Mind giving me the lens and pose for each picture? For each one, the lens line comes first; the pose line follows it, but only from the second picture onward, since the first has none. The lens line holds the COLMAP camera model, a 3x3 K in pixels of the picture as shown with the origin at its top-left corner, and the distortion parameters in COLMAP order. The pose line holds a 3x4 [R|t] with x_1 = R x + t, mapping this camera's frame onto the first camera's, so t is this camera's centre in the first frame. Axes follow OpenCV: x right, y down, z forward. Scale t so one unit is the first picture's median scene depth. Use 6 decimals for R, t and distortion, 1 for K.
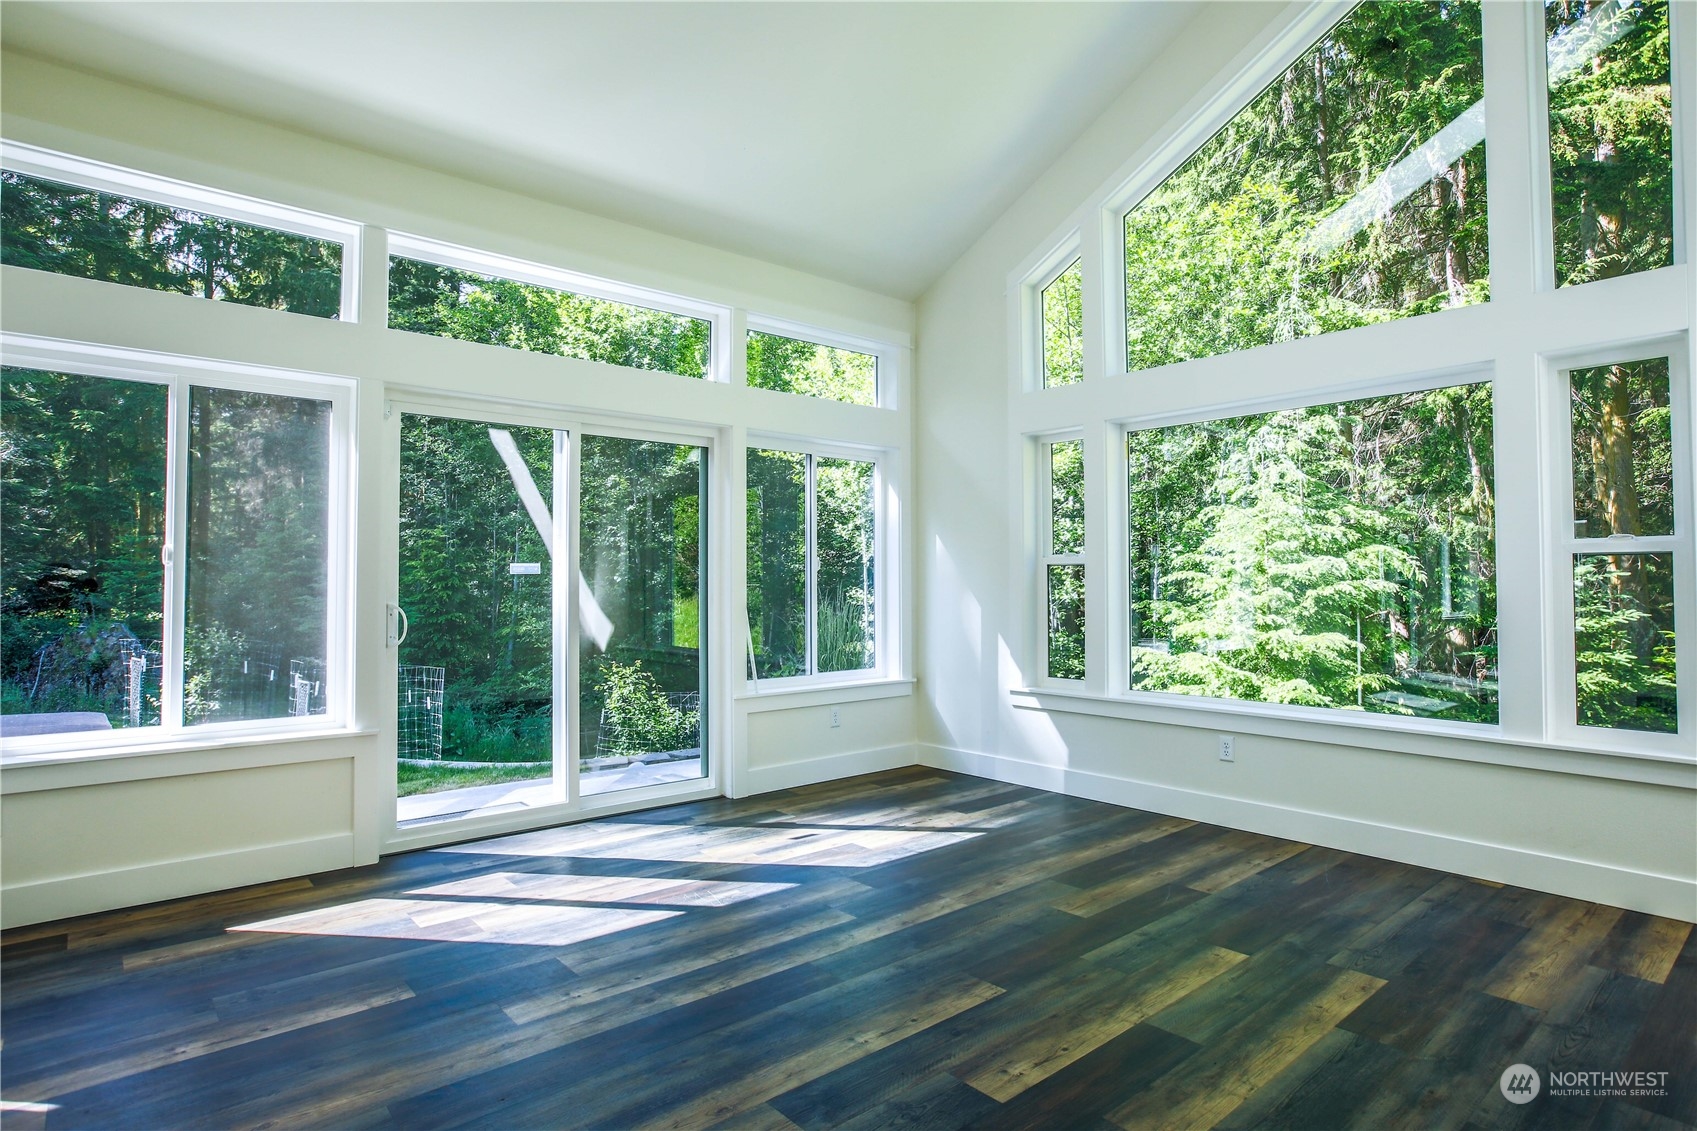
lens RADIAL K [[907.7, 0, 851.0], [0, 907.7, 575.9], [0, 0, 1]] dist [-0.051408, 0.024665]
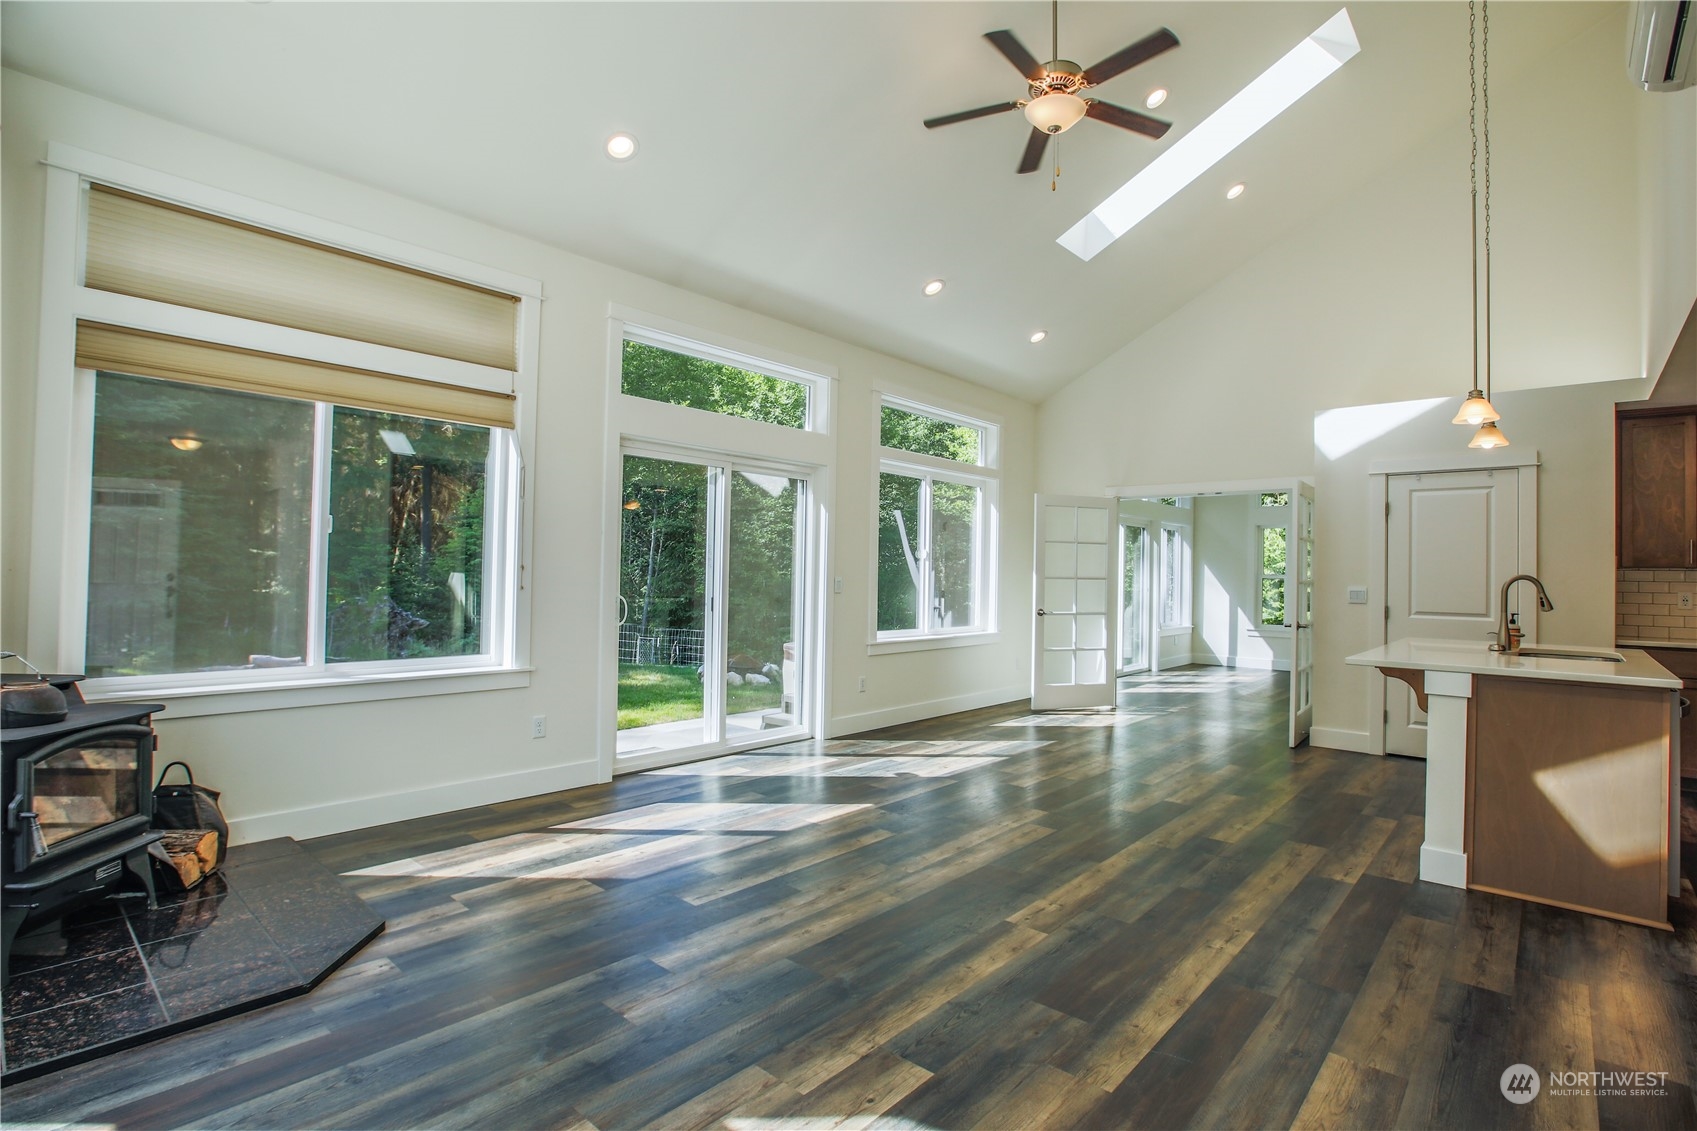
lens RADIAL K [[794.9, 0, 839.0], [0, 794.9, 567.3], [0, 0, 1]] dist [-0.035104, 0.000873]
pose [[0.994149, 0.018717, 0.106385, -0.837552], [-0.017893, 0.999802, -0.008696, 0.000602], [-0.106527, 0.006741, 0.994287, -0.712674]]
